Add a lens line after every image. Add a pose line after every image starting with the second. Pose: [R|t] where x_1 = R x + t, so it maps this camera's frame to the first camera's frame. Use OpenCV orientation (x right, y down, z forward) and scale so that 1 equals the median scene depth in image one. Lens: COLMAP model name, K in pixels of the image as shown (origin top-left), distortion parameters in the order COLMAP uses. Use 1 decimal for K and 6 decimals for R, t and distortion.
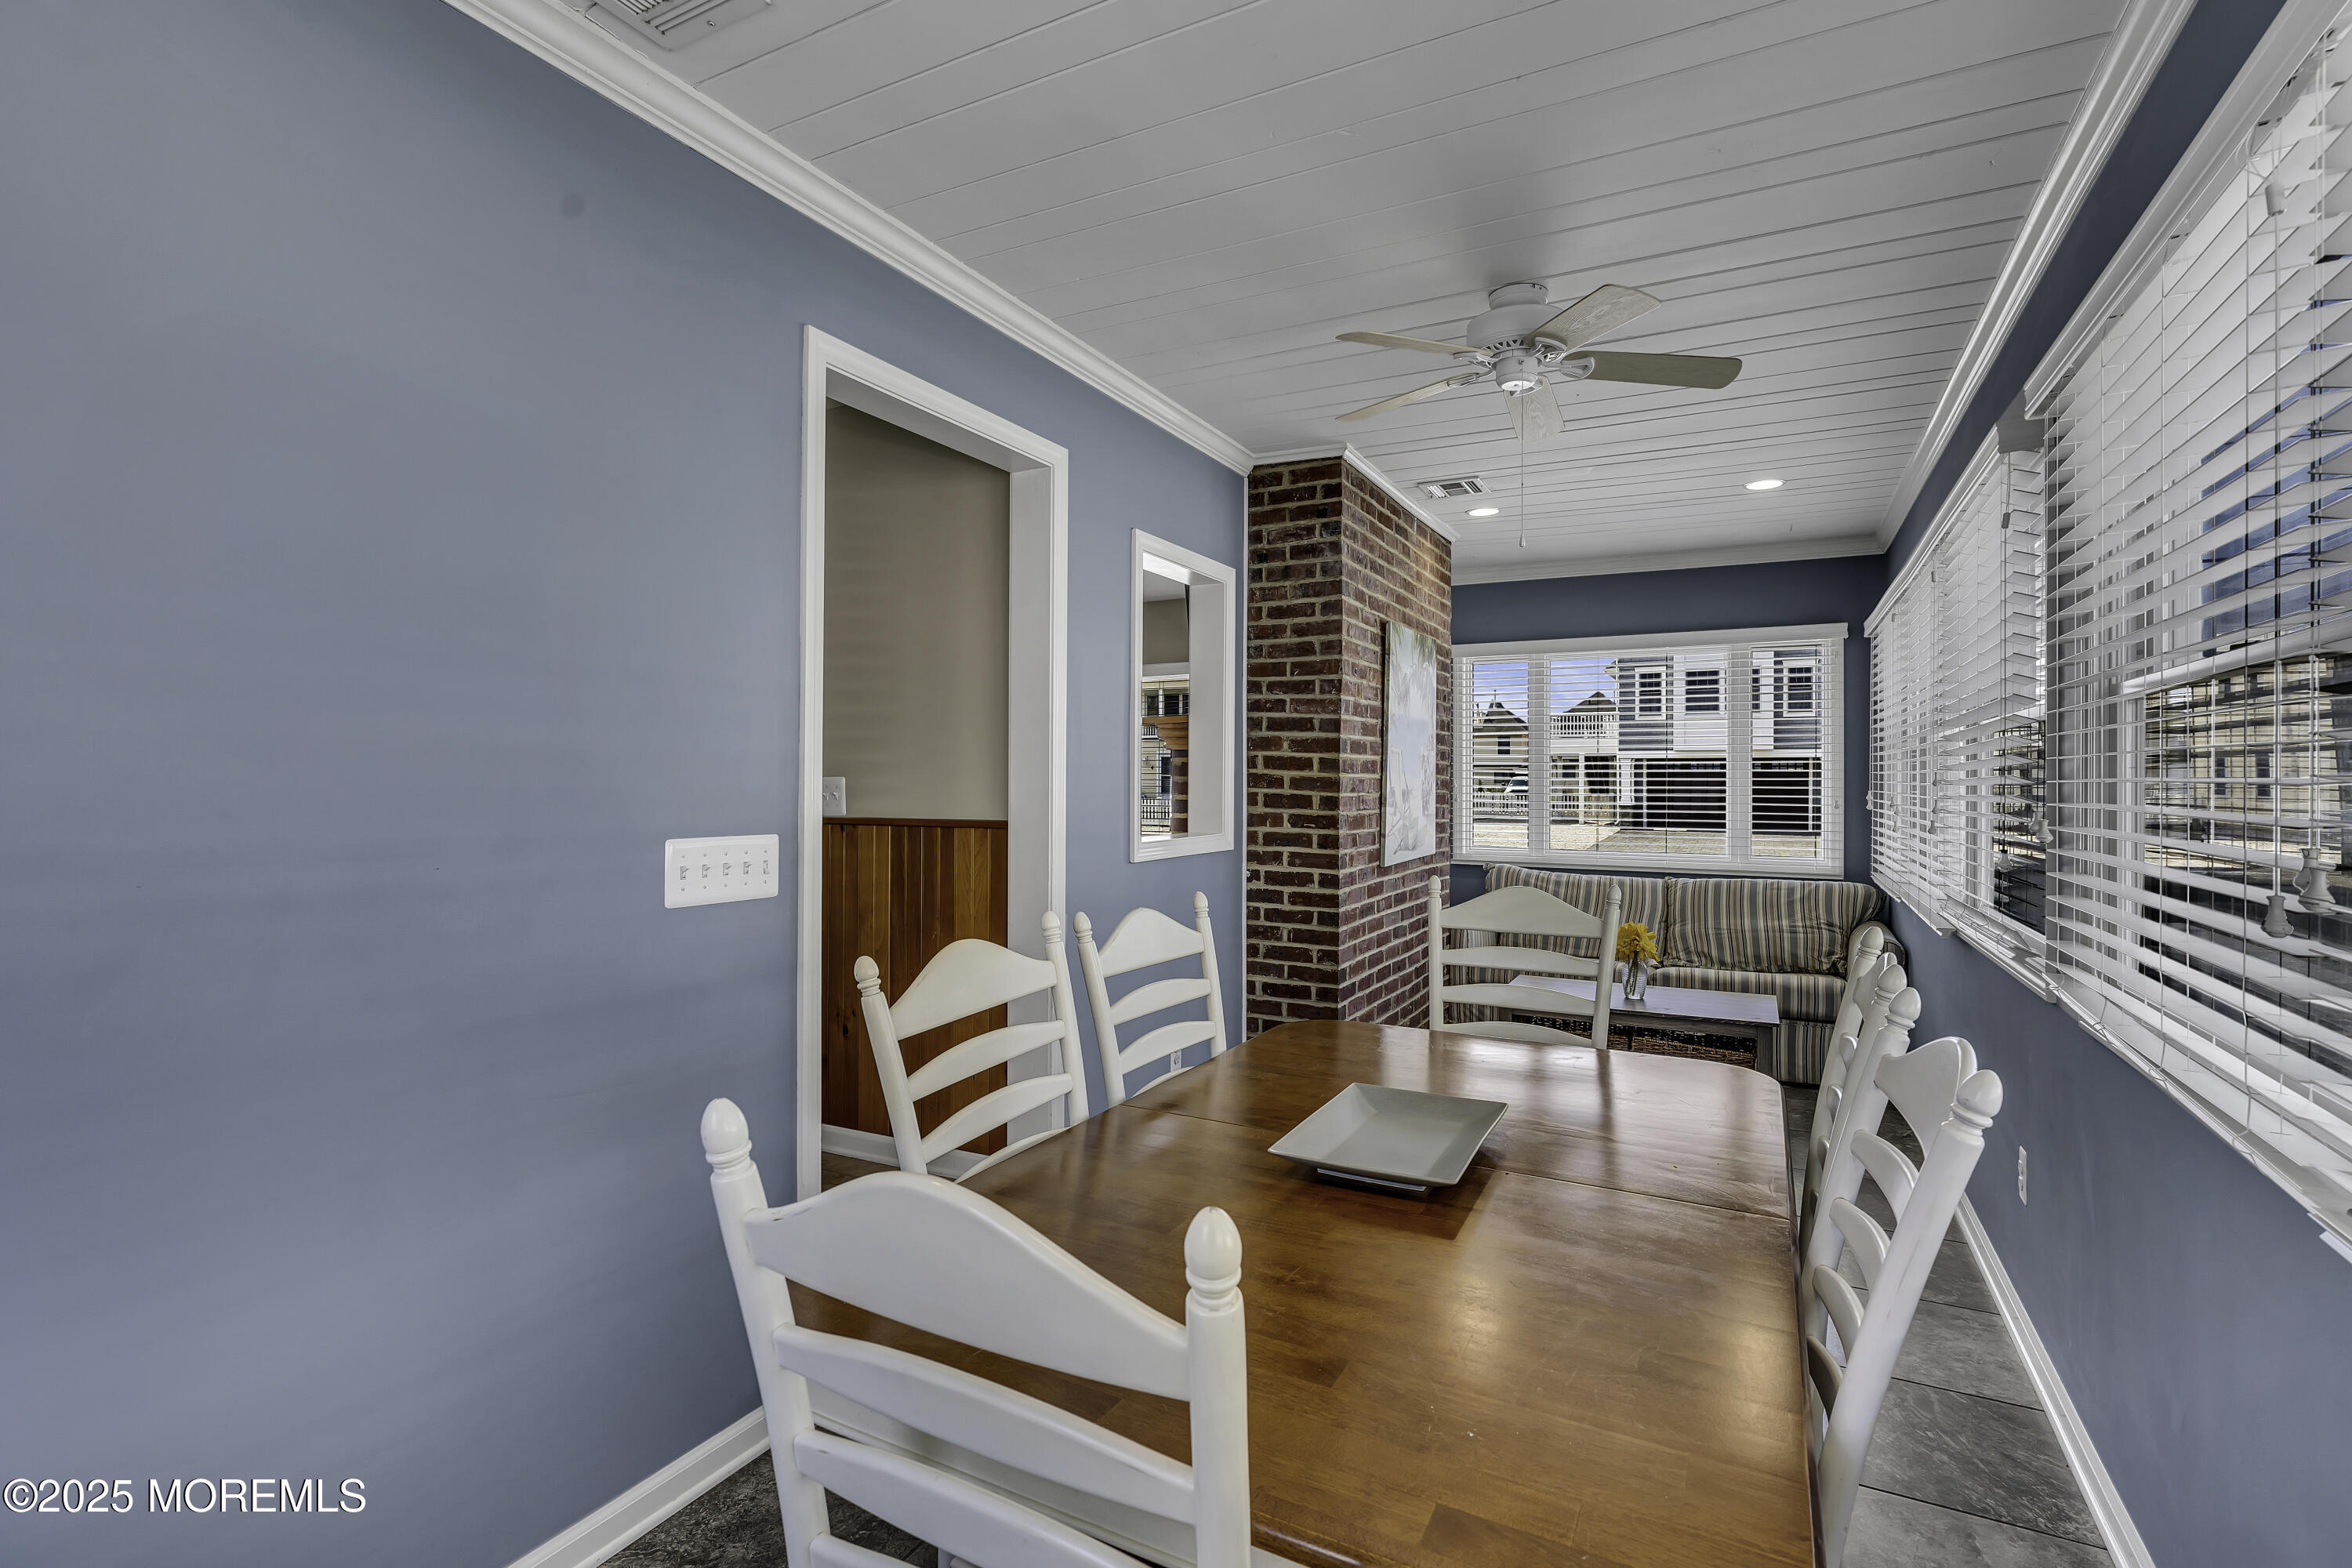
lens RADIAL K [[1075.5, 0, 1191.6], [0, 1075.5, 790.1], [0, 0, 1]] dist [0.000534, 0.000654]
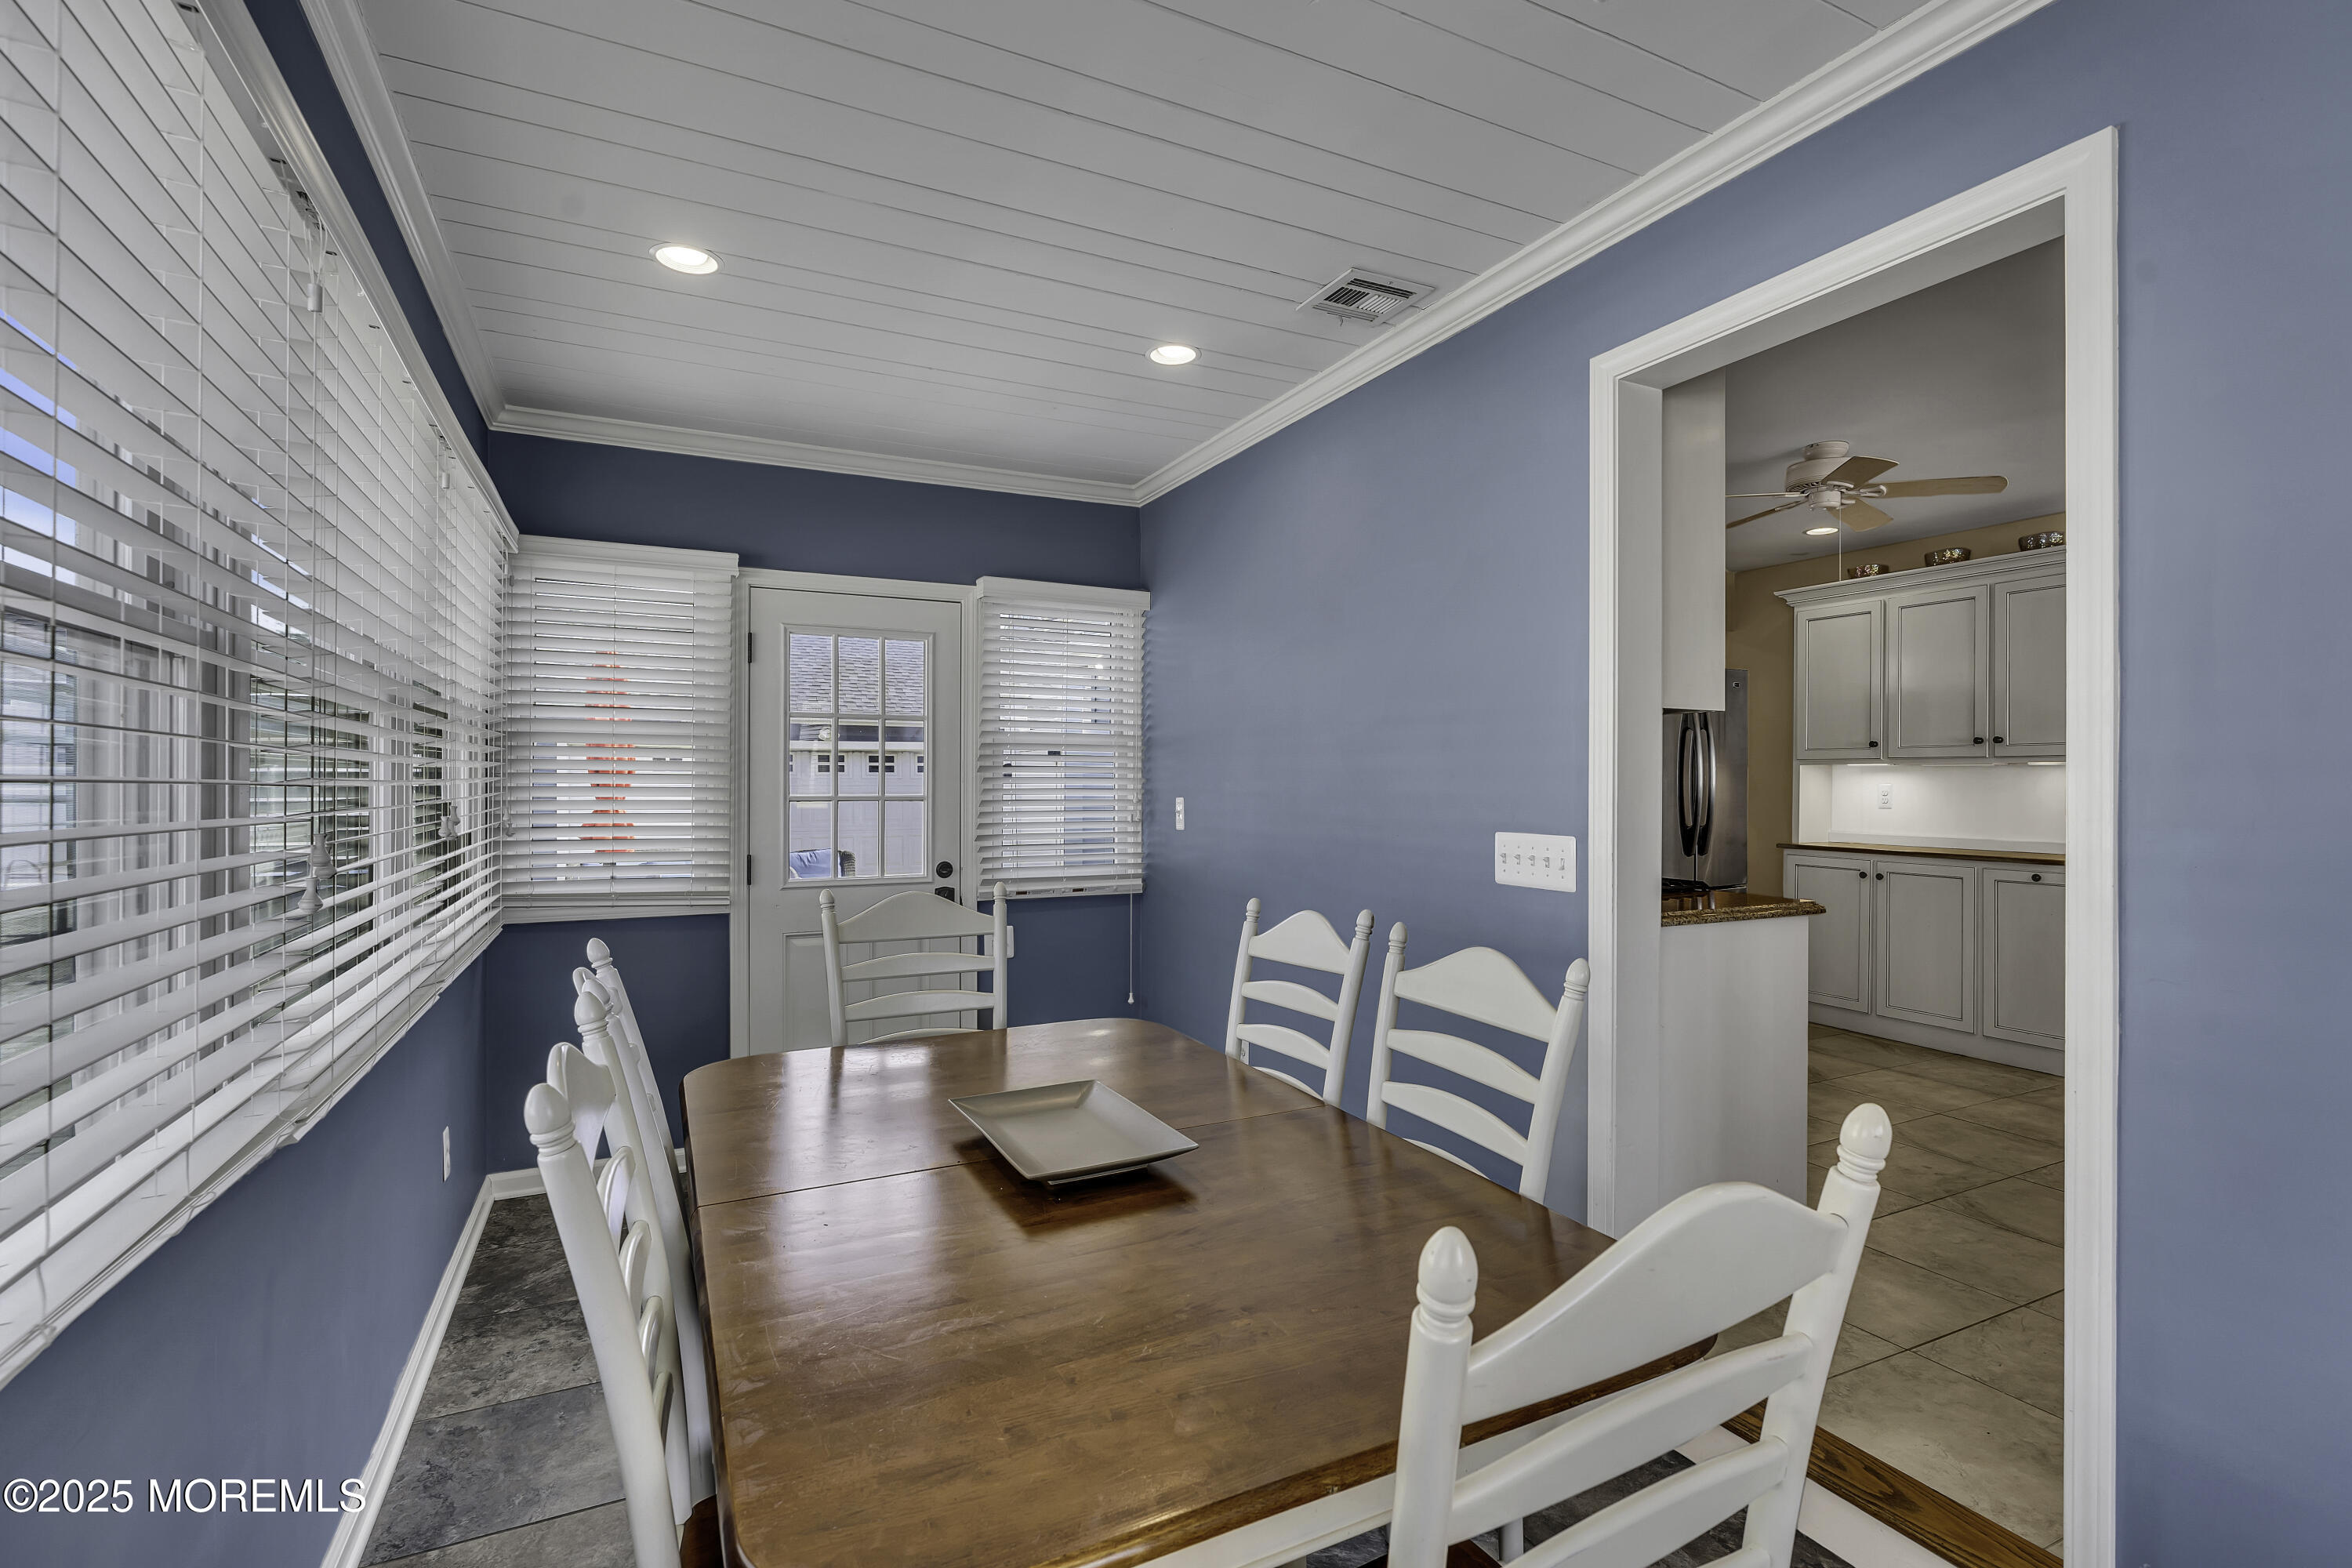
lens RADIAL K [[1075.5, 0, 1186.2], [0, 1075.5, 780.8], [0, 0, 1]] dist [0.000534, 0.000654]
pose [[-0.586972, -0.008570, -0.809562, 0.798049], [-0.008646, 0.999953, -0.004316, -0.008231], [0.809561, 0.004466, -0.587019, 1.416047]]
